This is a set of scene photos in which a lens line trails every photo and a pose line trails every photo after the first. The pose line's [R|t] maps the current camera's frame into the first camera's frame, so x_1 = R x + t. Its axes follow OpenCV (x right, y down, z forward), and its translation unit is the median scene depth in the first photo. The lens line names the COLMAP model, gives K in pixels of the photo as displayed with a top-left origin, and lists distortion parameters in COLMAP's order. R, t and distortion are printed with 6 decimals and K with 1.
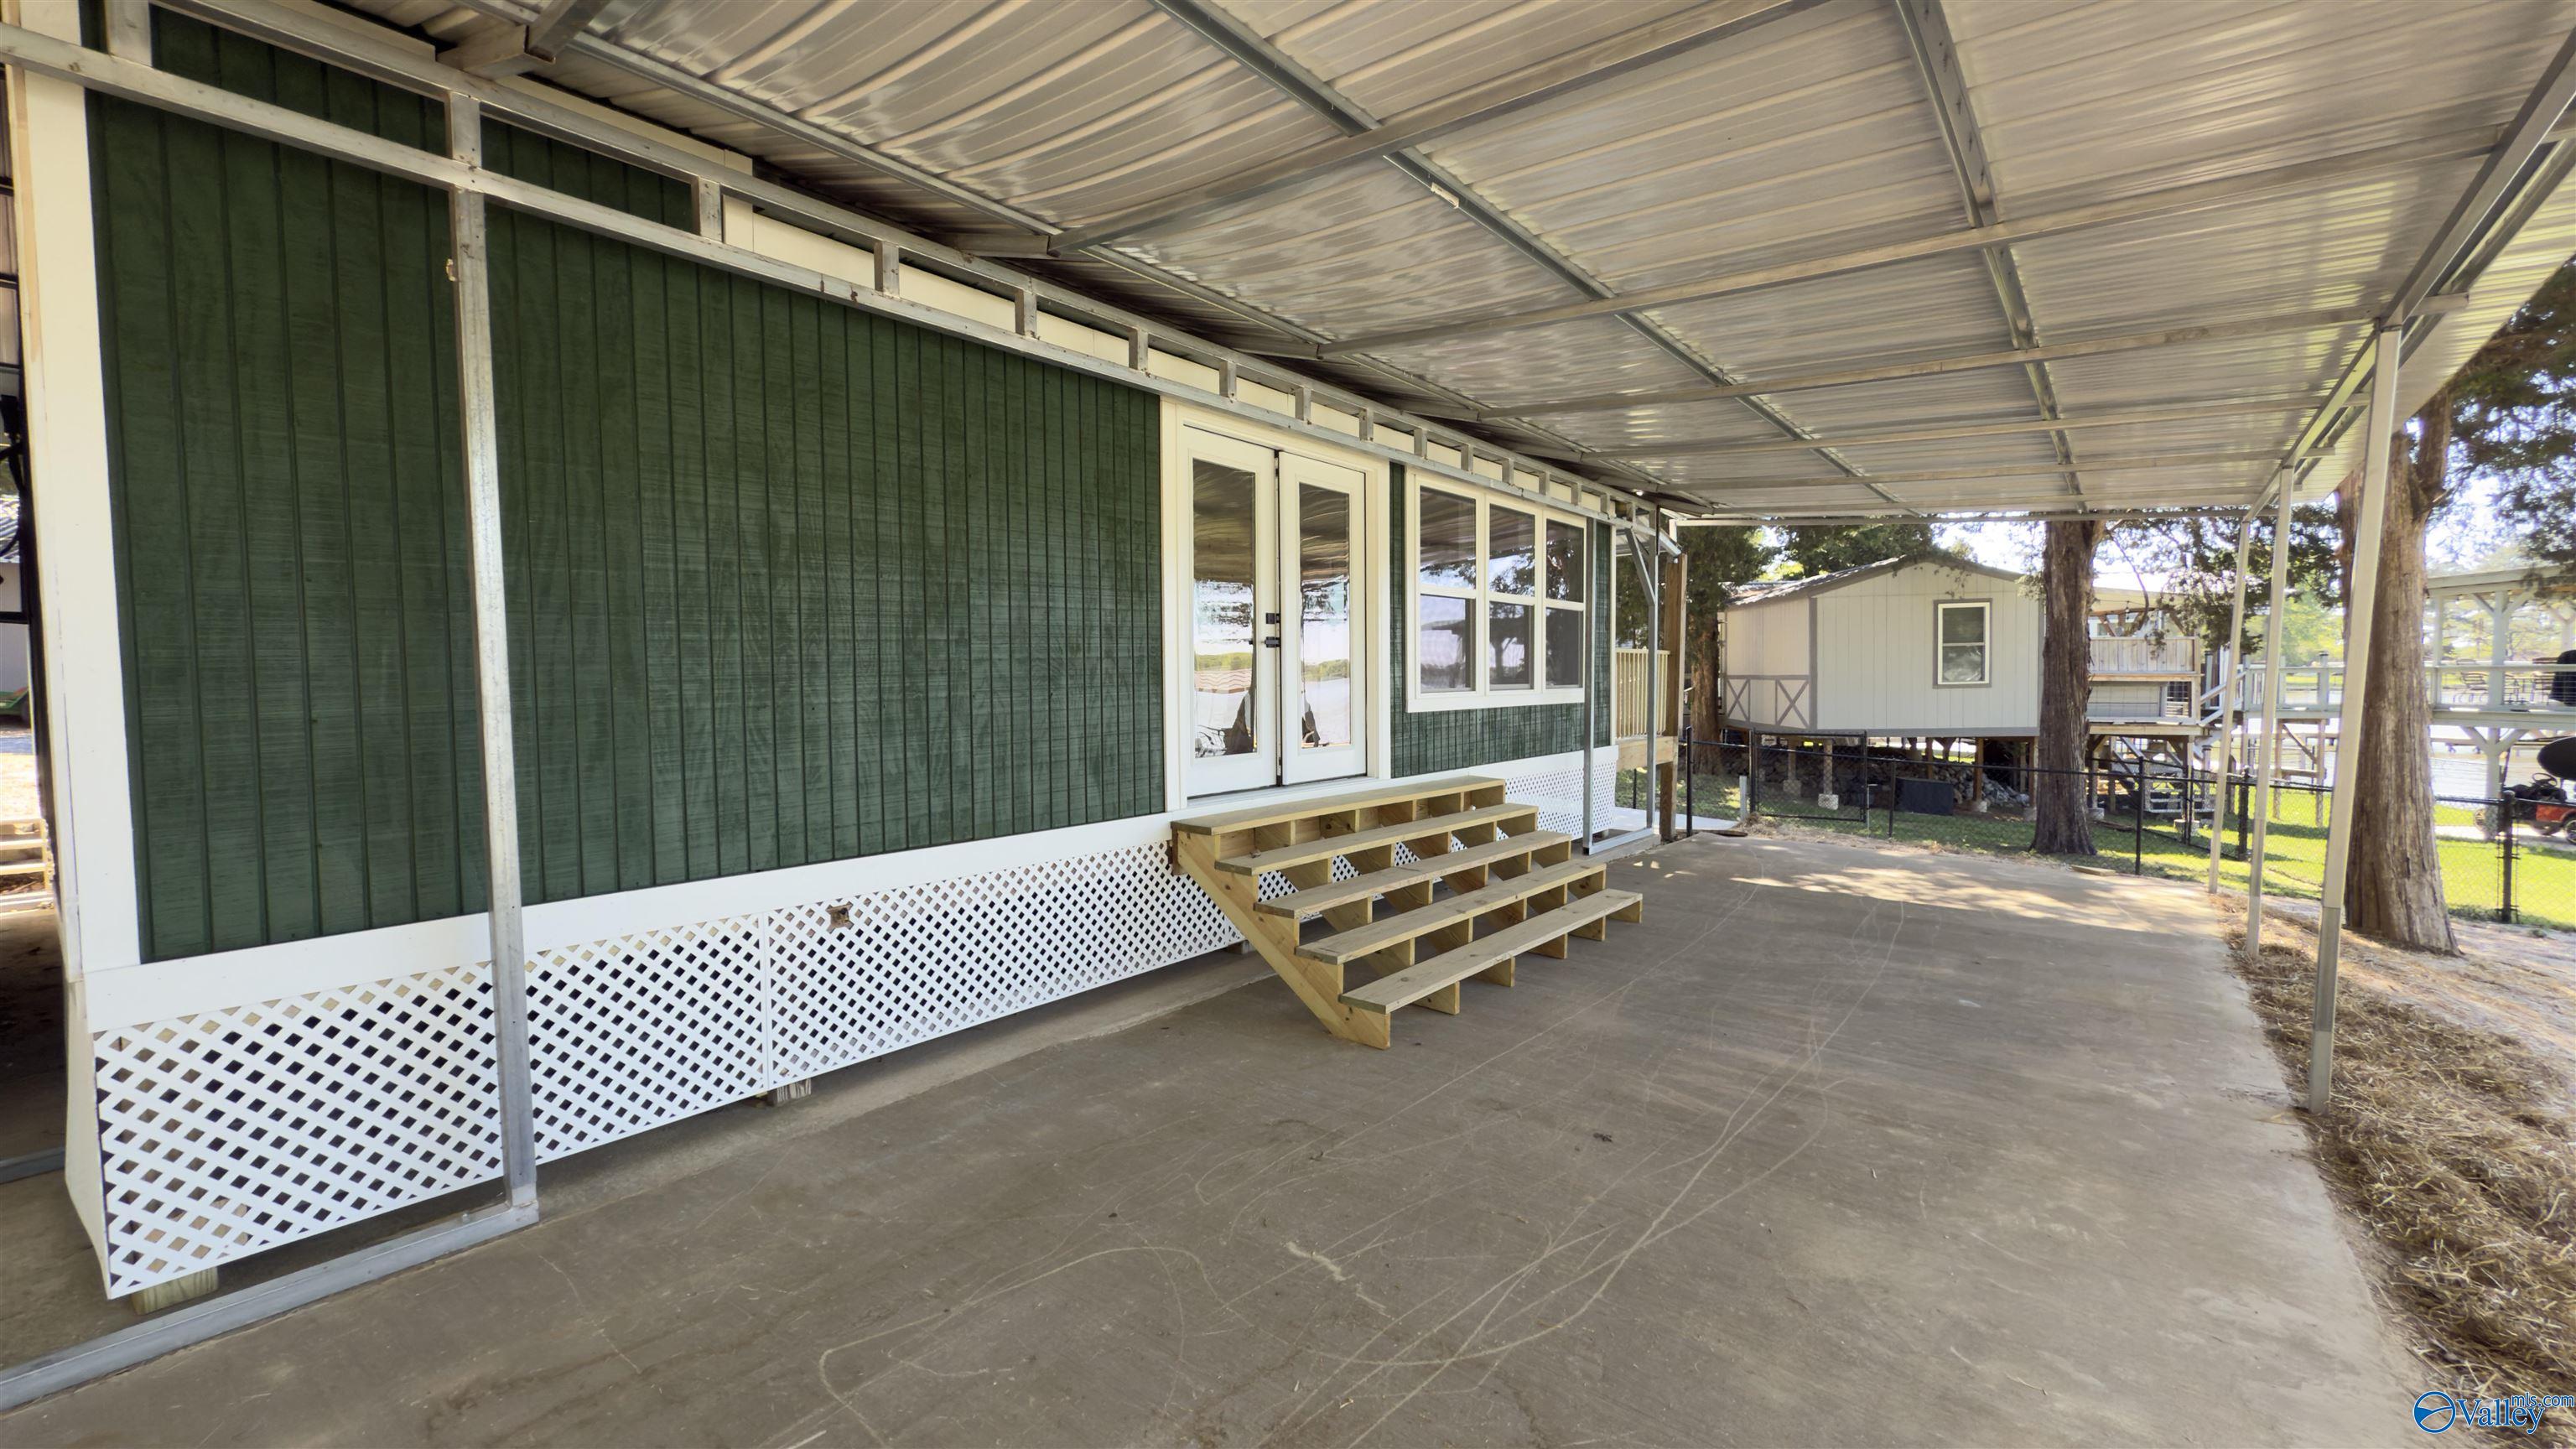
lens RADIAL K [[1029.8, 0, 1281.1], [0, 1029.8, 719.4], [0, 0, 1]] dist [0.000864, -0.000161]
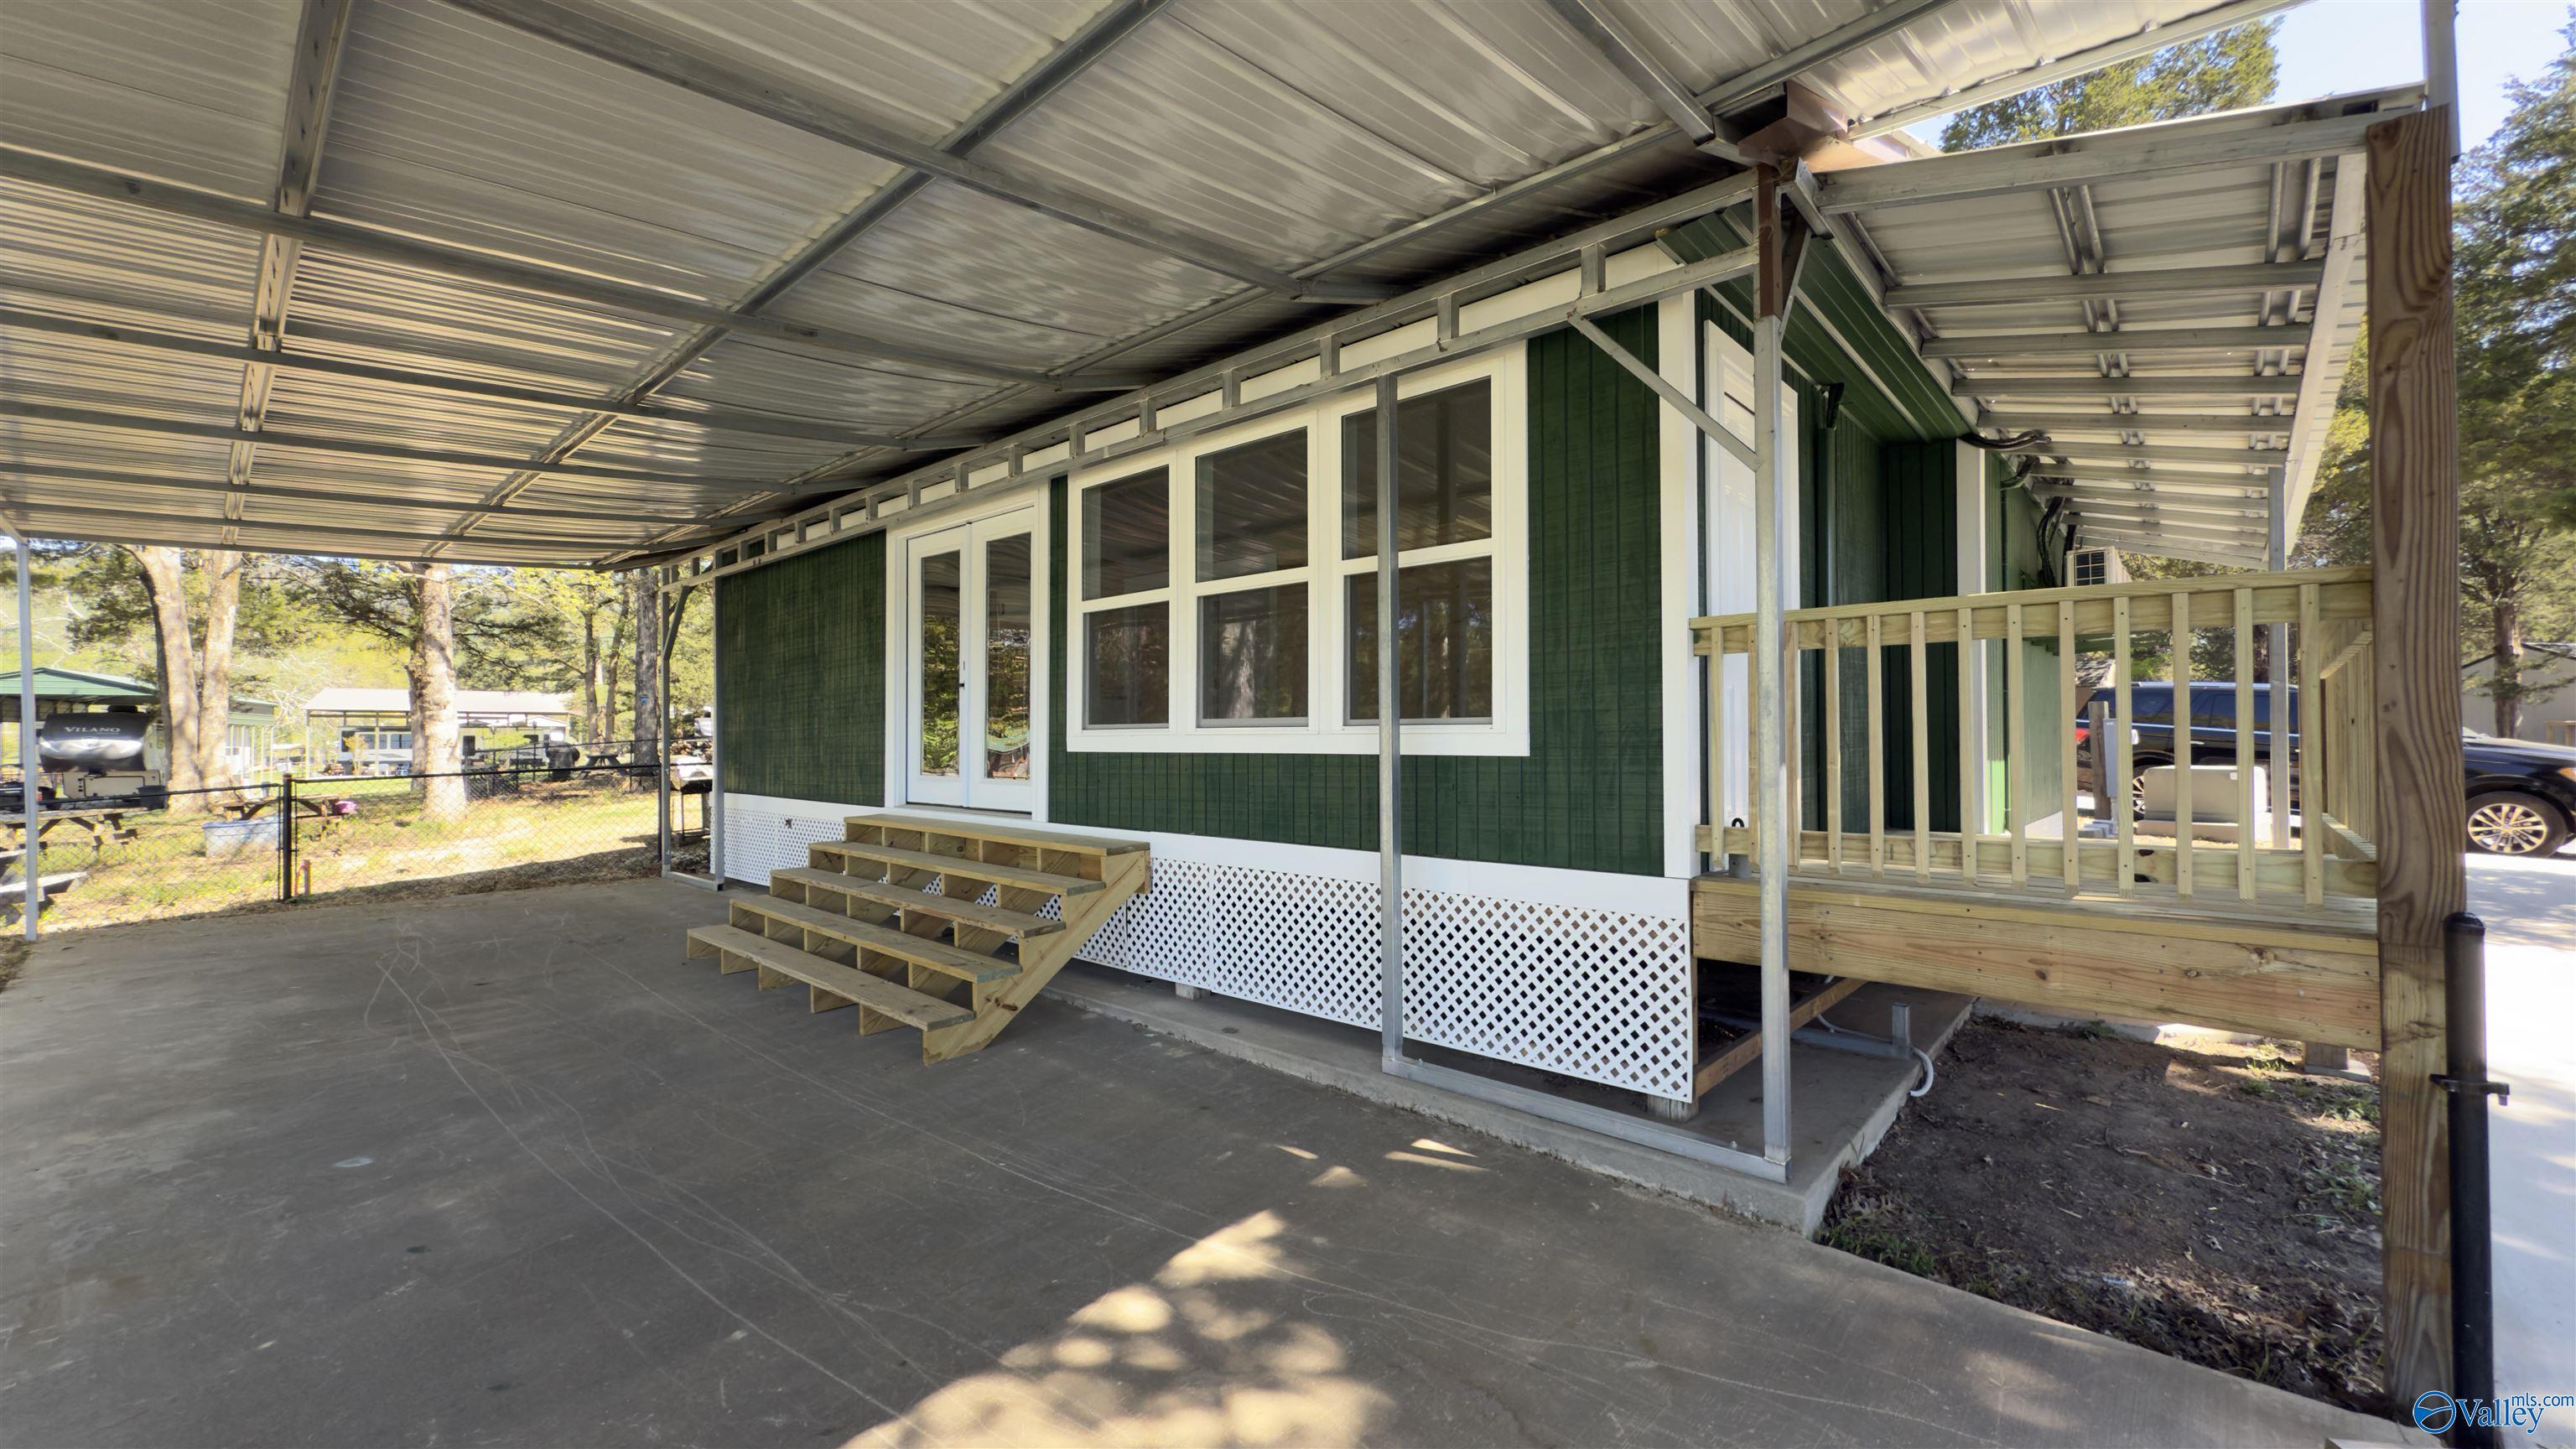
lens RADIAL K [[1029.8, 0, 1281.1], [0, 1029.8, 719.4], [0, 0, 1]] dist [0.000864, -0.000161]
pose [[-0.060788, 0.009856, -0.998102, 1.017449], [-0.017280, 0.999791, 0.010925, -0.047951], [0.998001, 0.017911, -0.060605, 1.261011]]
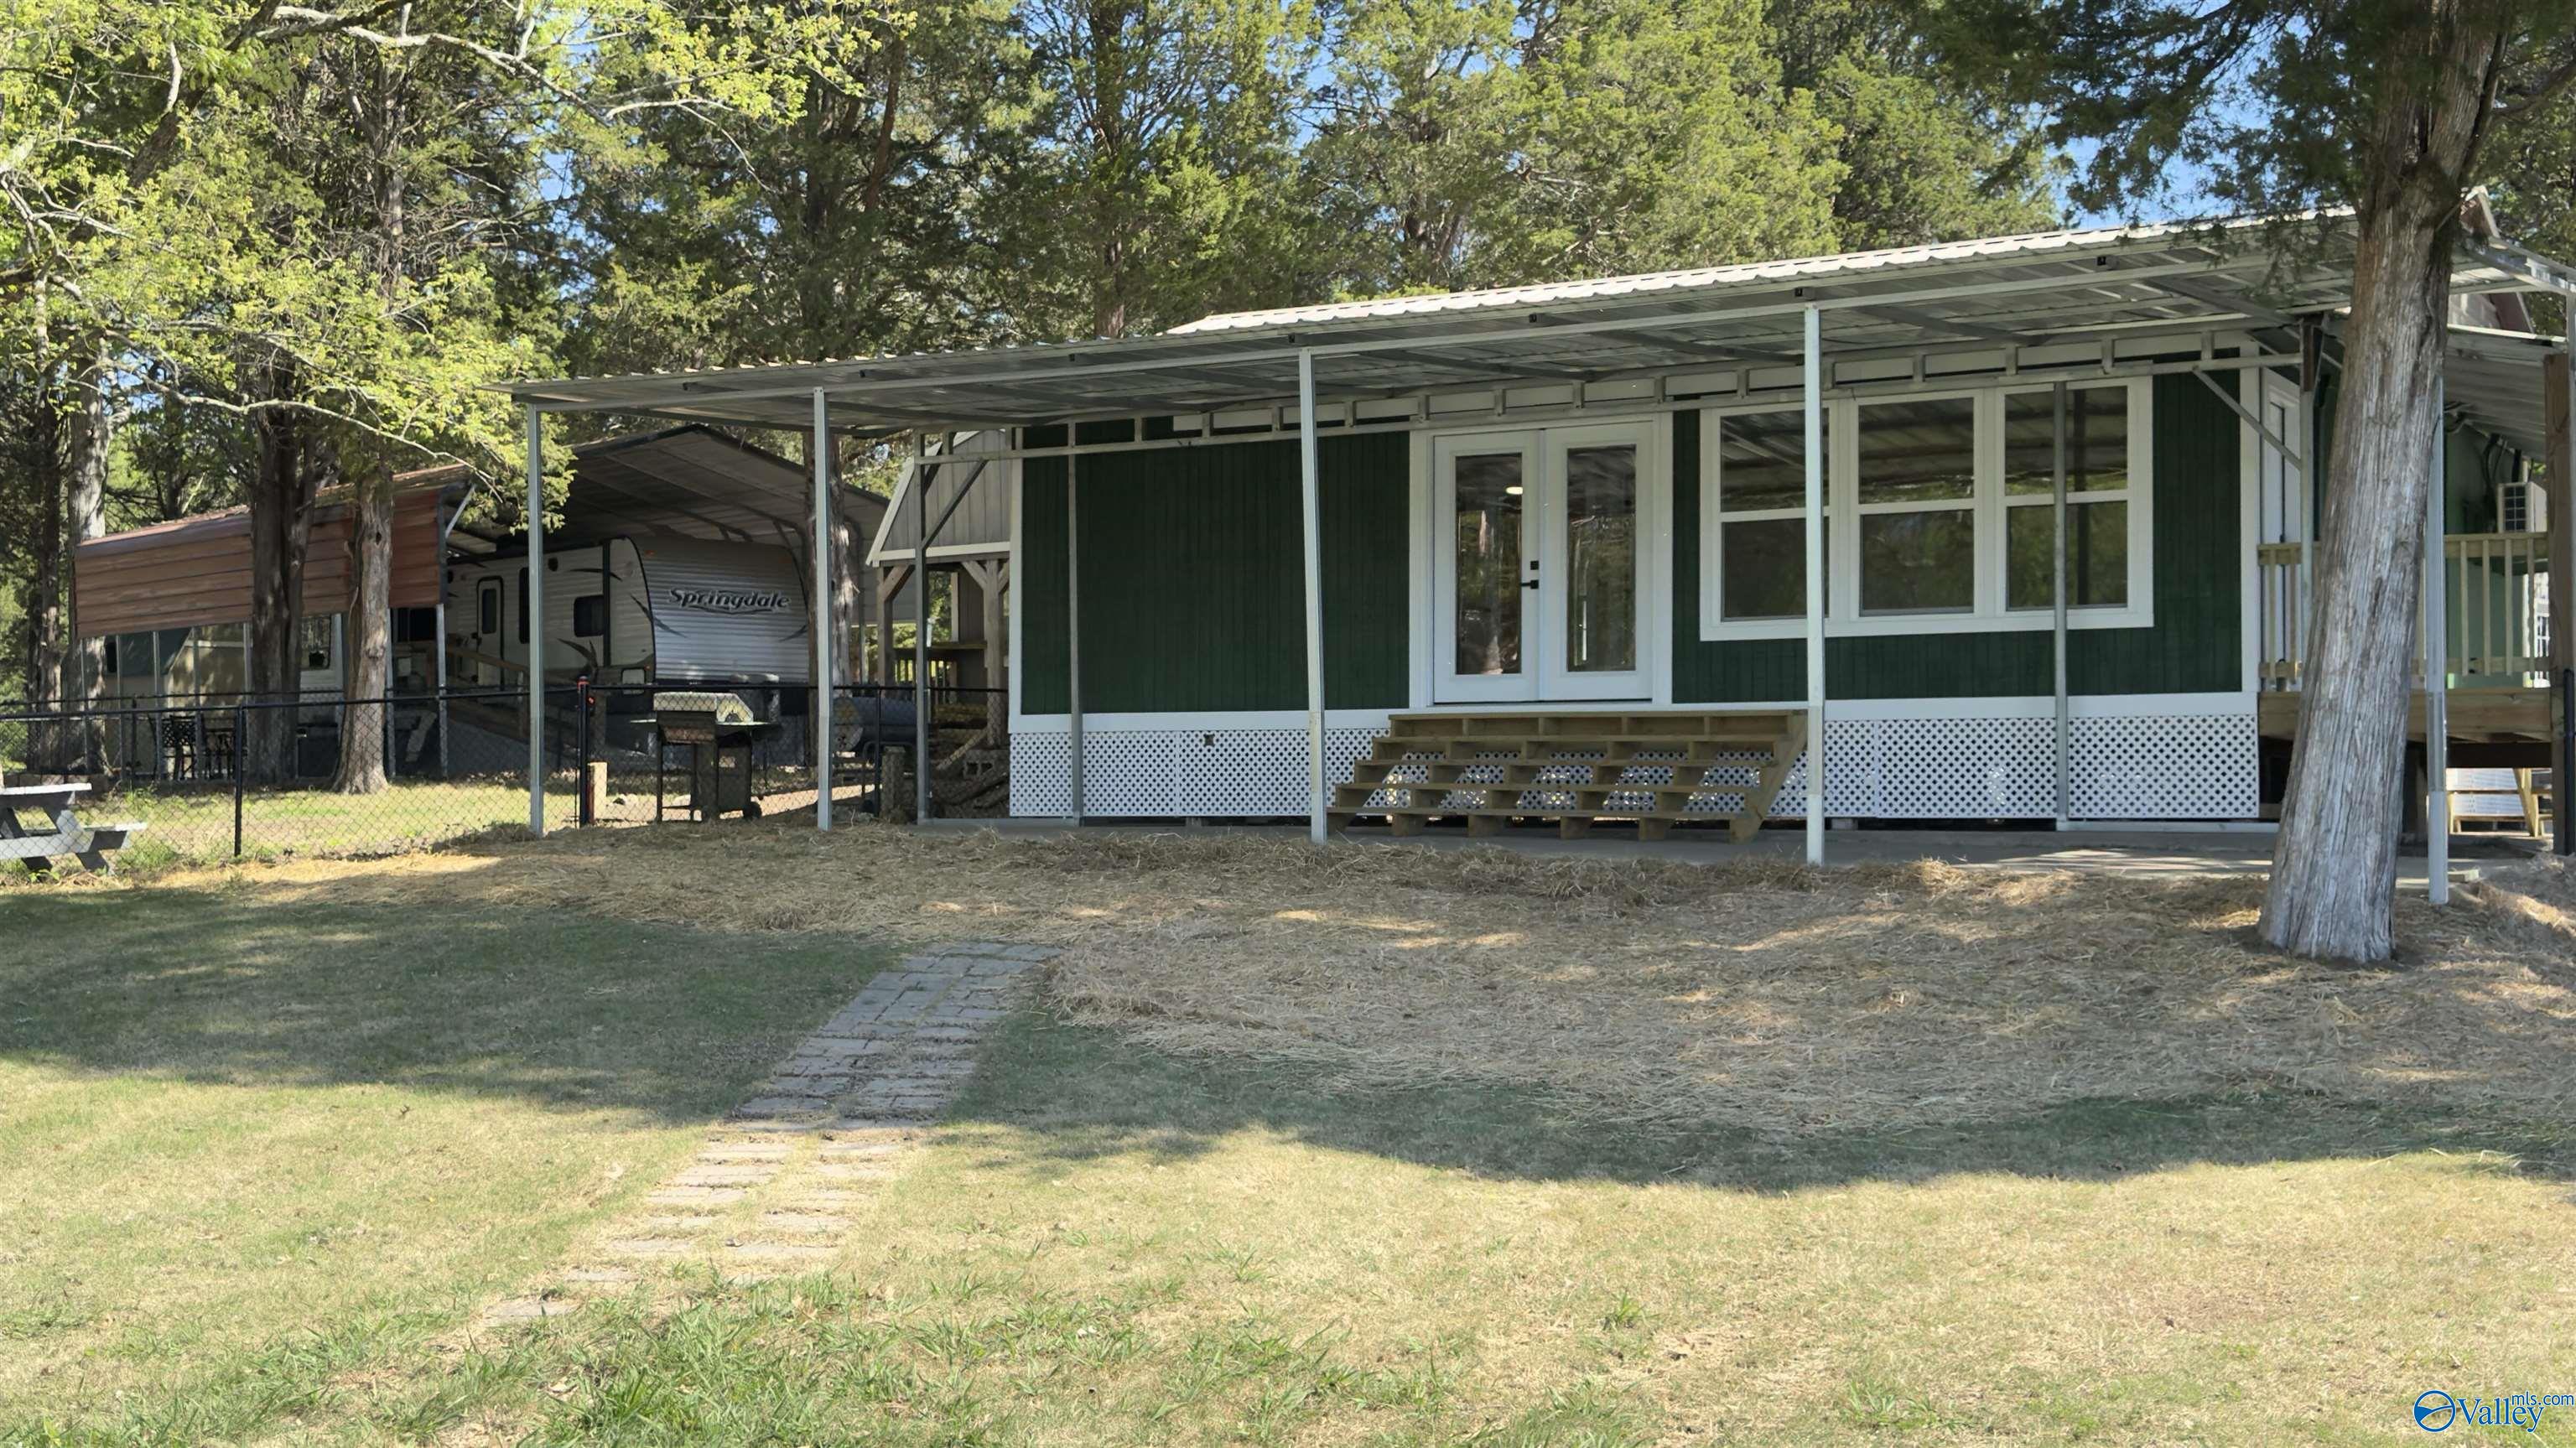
lens RADIAL K [[3009.8, 0, 1304.0], [0, 3009.8, 716.2], [0, 0, 1]] dist [0.211346, -0.465226]
pose [[0.164396, 0.002133, -0.986392, 3.101772], [-0.023824, 0.999715, -0.001809, 0.085189], [0.986107, 0.023797, 0.164400, 0.115954]]
